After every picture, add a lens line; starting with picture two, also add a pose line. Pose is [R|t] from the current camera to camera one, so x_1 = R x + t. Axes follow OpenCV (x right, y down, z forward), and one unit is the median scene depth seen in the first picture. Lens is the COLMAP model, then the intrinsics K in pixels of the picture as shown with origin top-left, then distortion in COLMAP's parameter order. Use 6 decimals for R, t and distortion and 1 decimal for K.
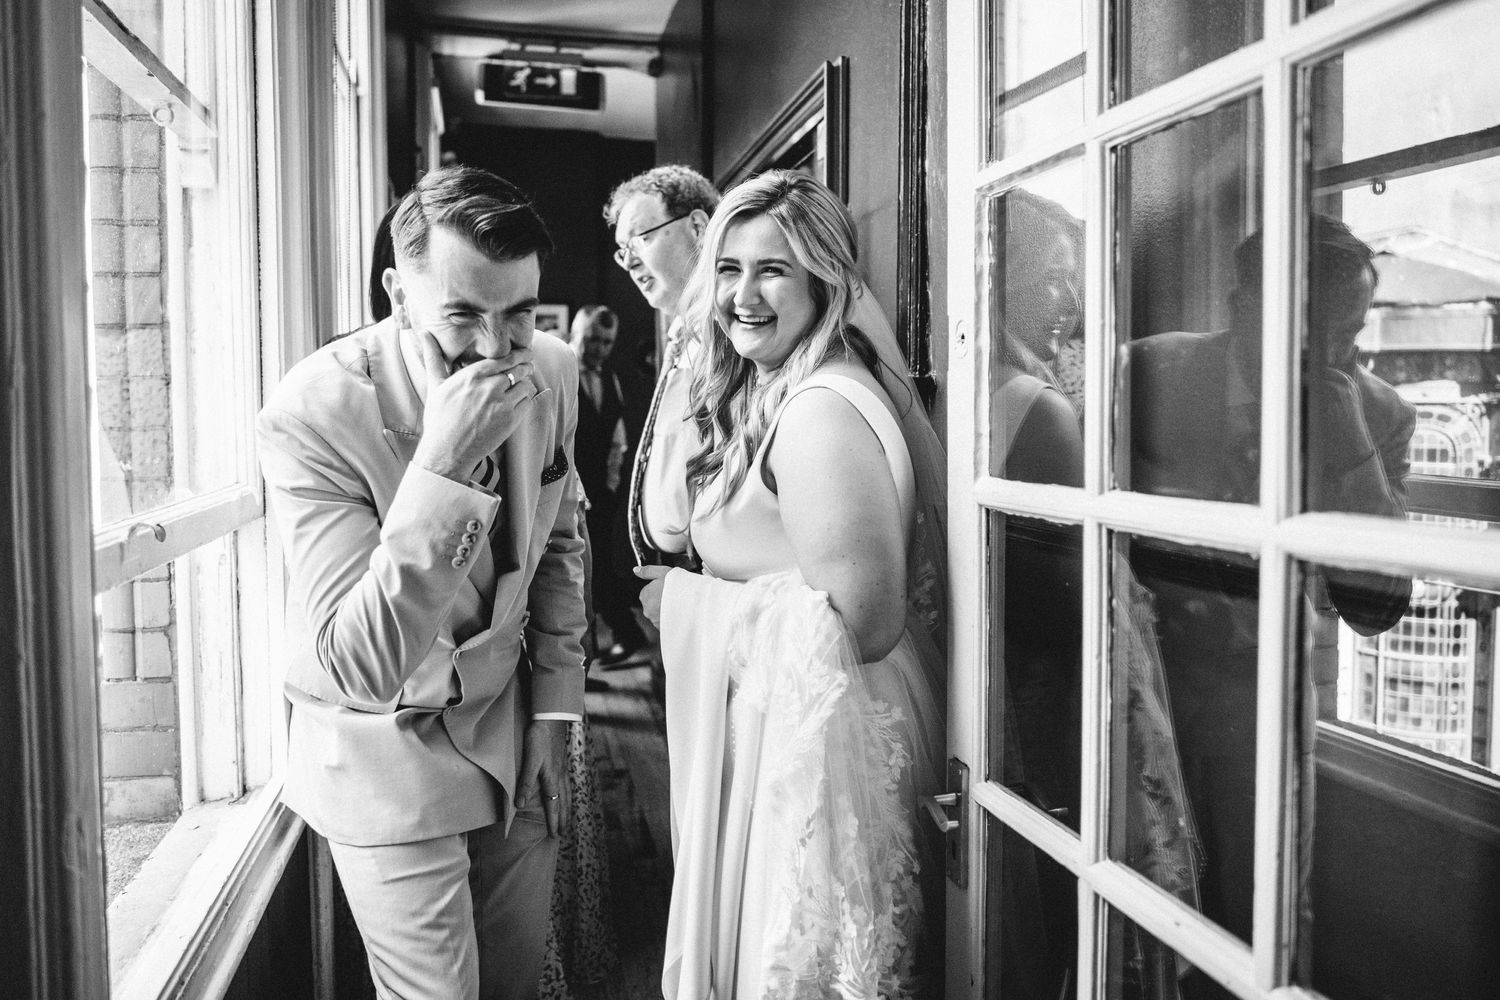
lens RADIAL K [[1093.1, 0, 730.0], [0, 1093.1, 467.8], [0, 0, 1]] dist [-0.010947, -0.002842]
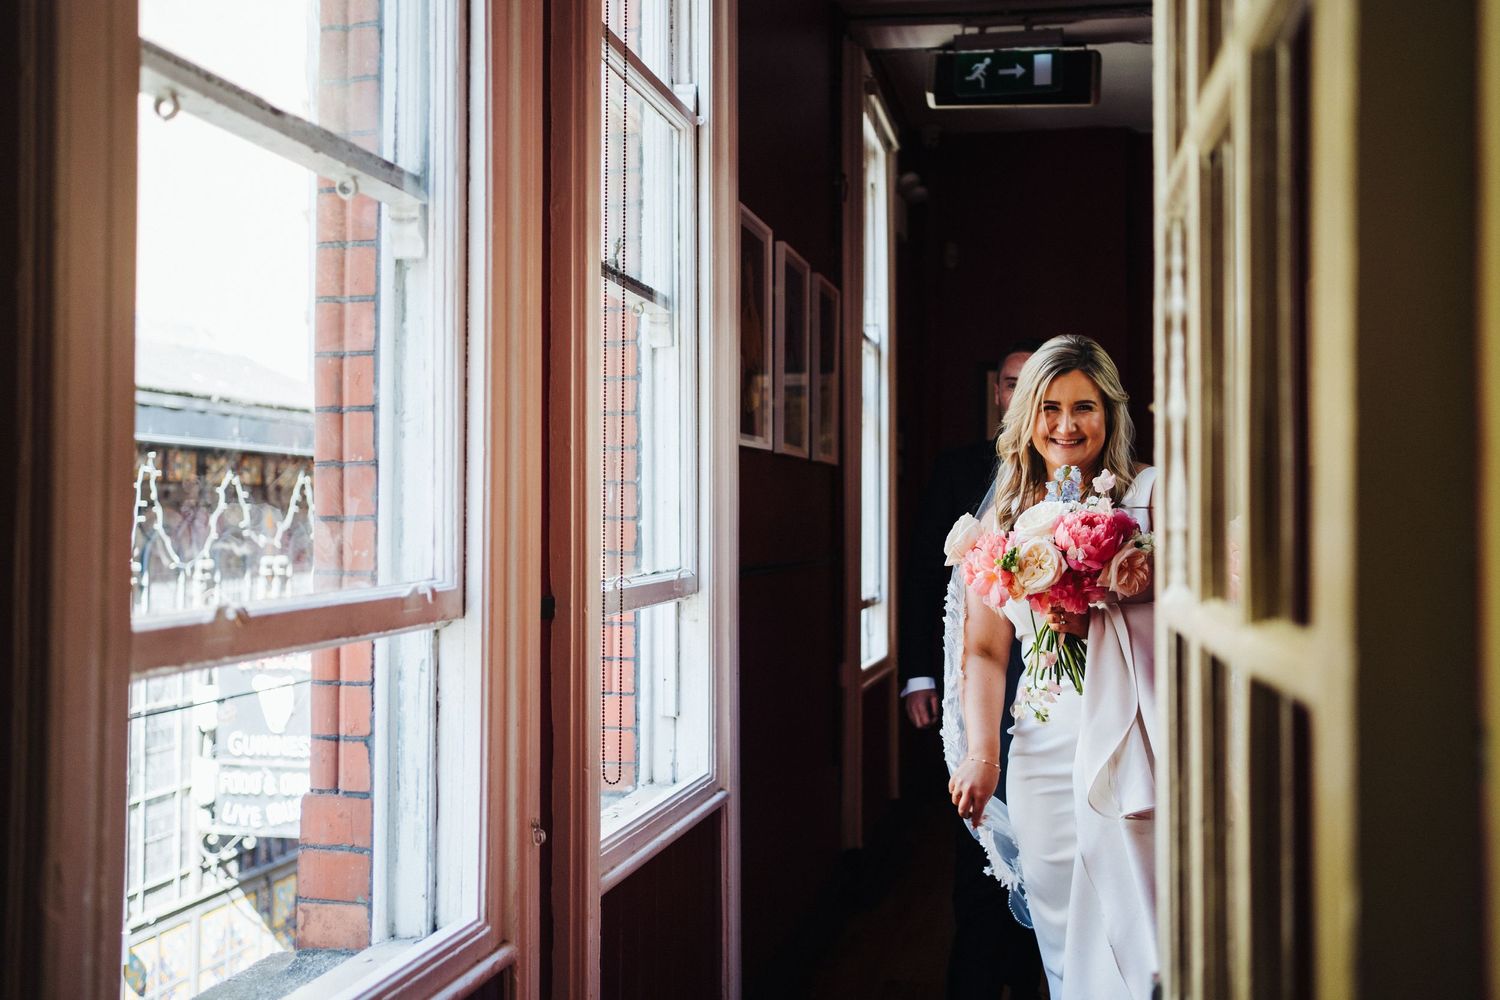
lens RADIAL K [[1558.8, 0, 751.8], [0, 1558.8, 498.6], [0, 0, 1]] dist [0.026912, 0.000000]
pose [[0.915783, 0.004458, -0.401649, 0.300029], [-0.030896, 0.997758, -0.059370, 0.015201], [0.400484, 0.066780, 0.913867, -0.077417]]
